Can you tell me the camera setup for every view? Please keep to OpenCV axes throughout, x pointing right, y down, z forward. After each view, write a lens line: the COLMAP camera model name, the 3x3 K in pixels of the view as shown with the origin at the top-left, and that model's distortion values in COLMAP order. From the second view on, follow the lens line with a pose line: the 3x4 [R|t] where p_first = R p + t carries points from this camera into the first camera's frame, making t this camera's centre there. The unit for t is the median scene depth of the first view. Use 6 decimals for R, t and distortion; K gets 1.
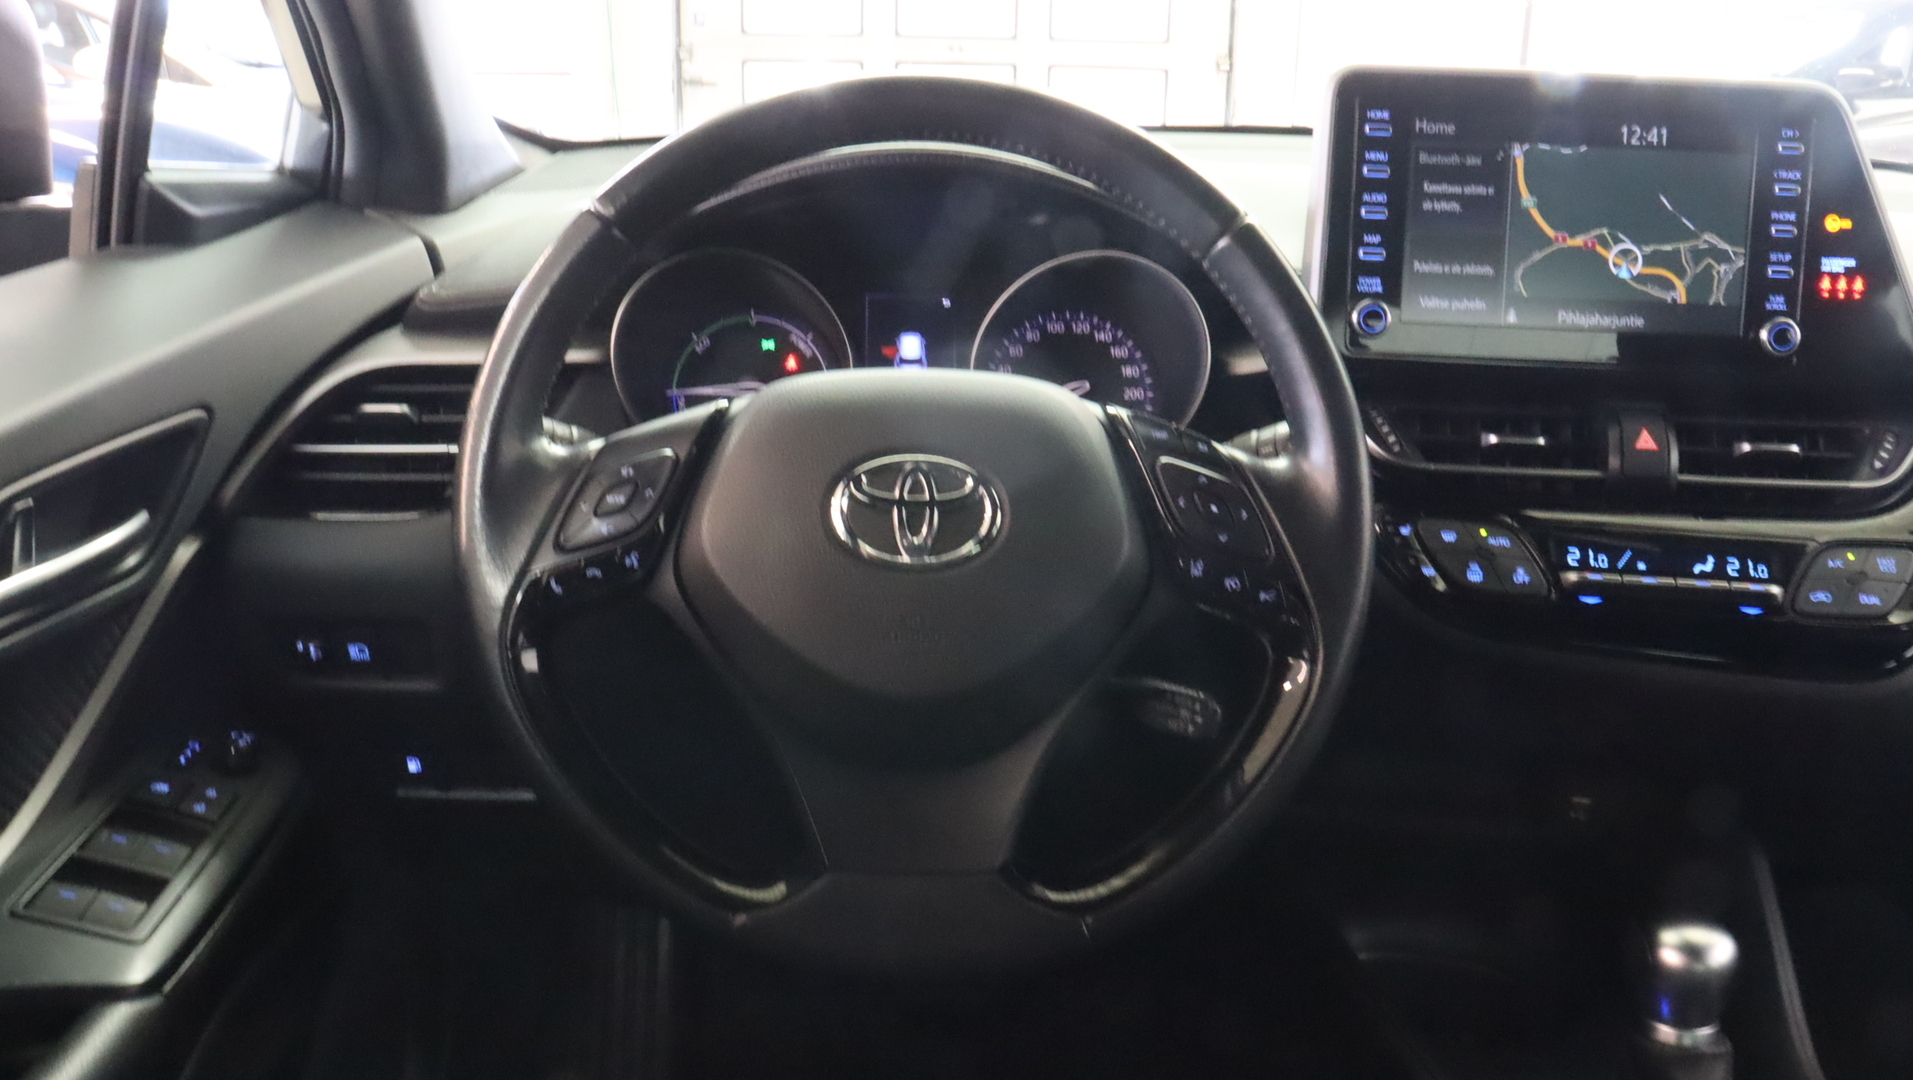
lens RADIAL K [[1615.5, 0, 966.3], [0, 1615.5, 524.4], [0, 0, 1]] dist [-0.191443, 0.206485]
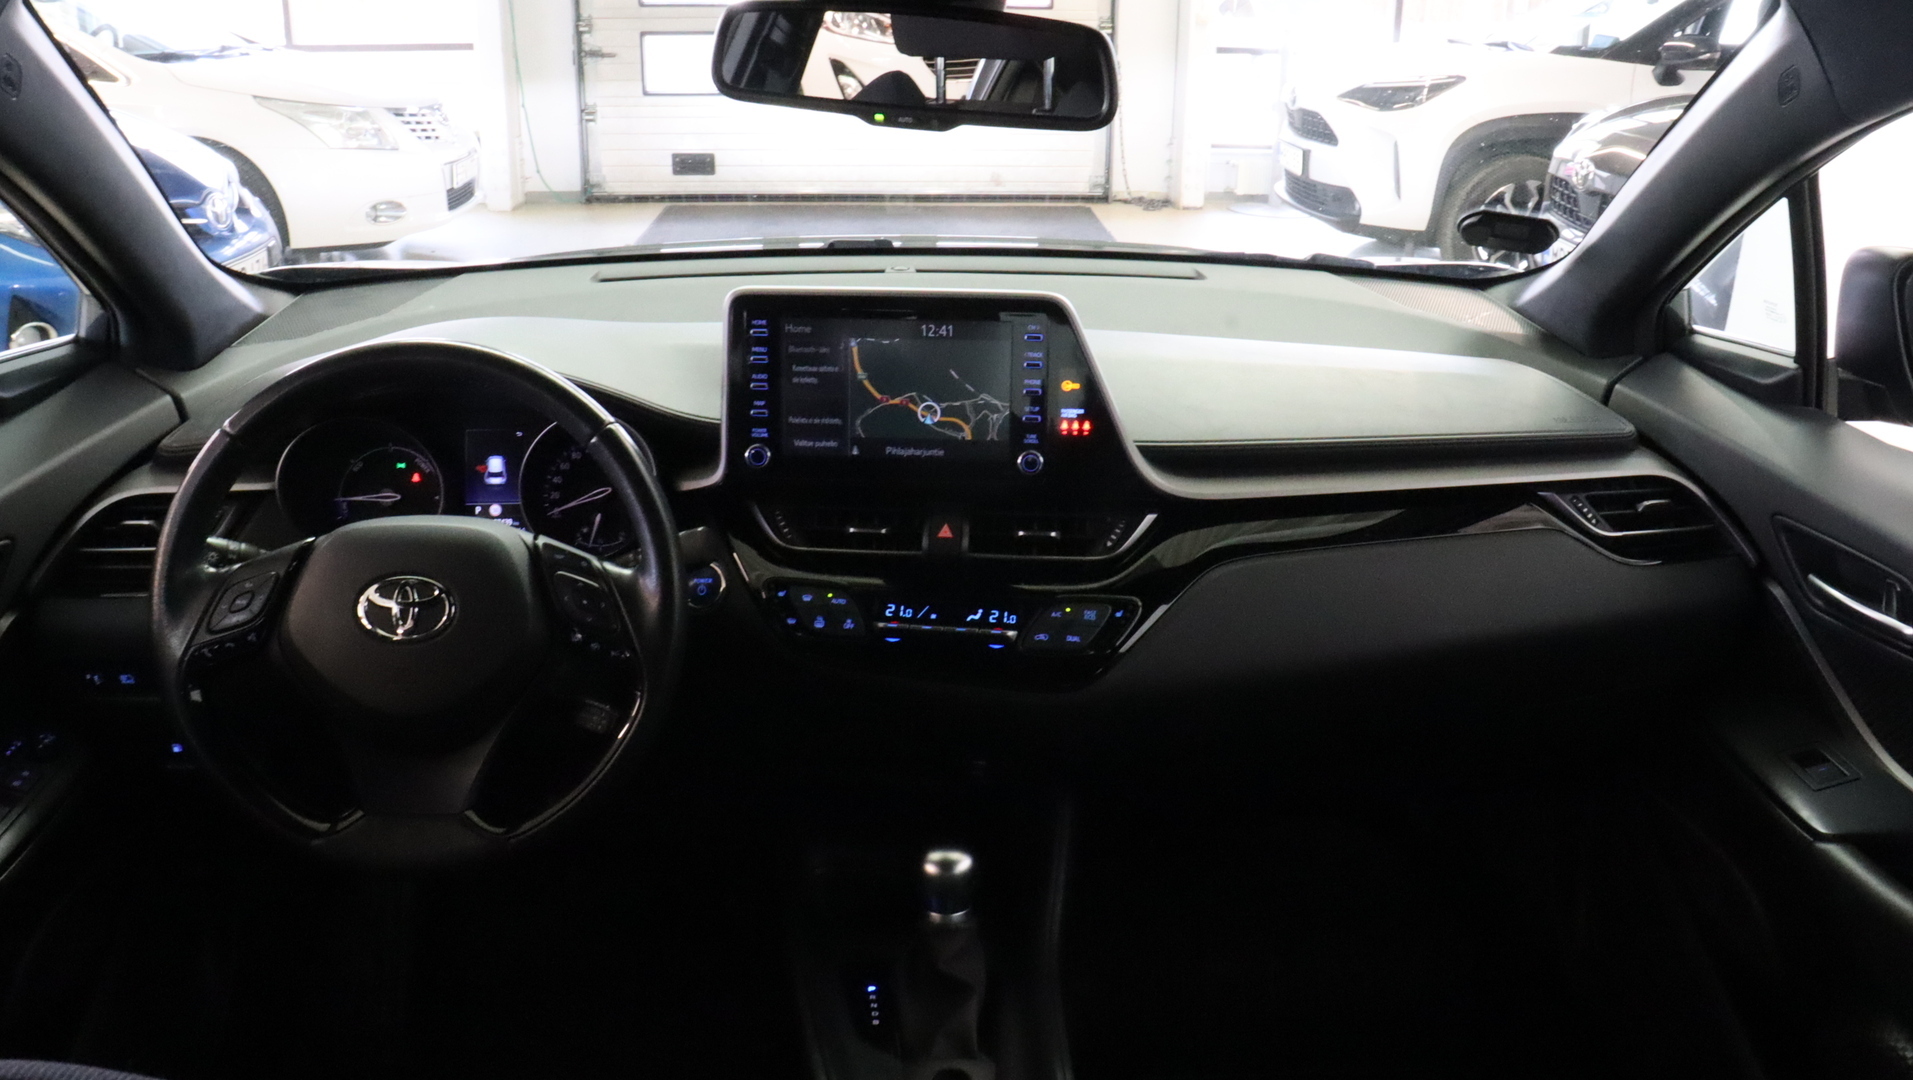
lens RADIAL K [[1631.9, 0, 964.8], [0, 1631.9, 515.3], [0, 0, 1]] dist [-0.192410, 0.196035]
pose [[0.999593, -0.016868, 0.023027, 0.419638], [0.016013, 0.999194, 0.036817, -0.127800], [-0.023630, -0.036433, 0.999057, -0.574063]]
